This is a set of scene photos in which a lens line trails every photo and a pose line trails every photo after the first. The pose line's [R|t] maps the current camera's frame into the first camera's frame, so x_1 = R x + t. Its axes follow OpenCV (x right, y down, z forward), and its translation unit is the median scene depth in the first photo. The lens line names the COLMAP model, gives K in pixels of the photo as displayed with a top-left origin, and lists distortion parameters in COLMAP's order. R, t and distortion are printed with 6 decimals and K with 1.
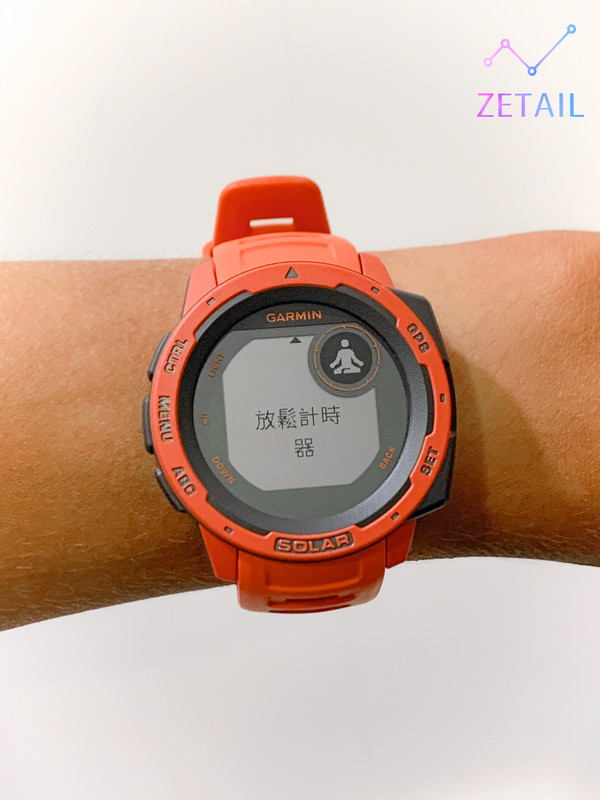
lens RADIAL K [[1476.1, 0, 281.7], [0, 1476.1, 463.1], [0, 0, 1]] dist [0.423379, 0.000000]
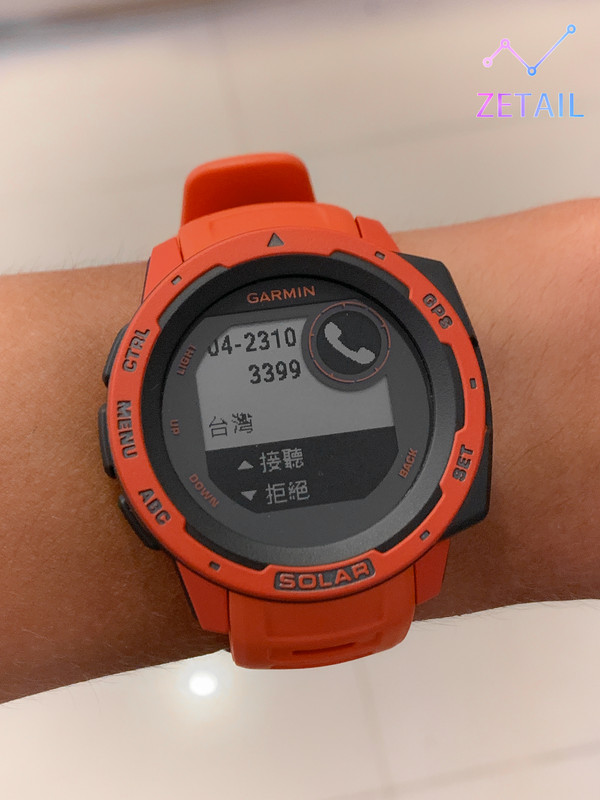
lens RADIAL K [[1476.1, 0, 287.9], [0, 1476.1, 412.4], [0, 0, 1]] dist [0.423379, 0.000000]
pose [[0.997982, -0.059440, 0.022345, -0.009905], [0.060900, 0.995569, -0.071654, 0.022747], [-0.017987, 0.072870, 0.997179, 0.207101]]
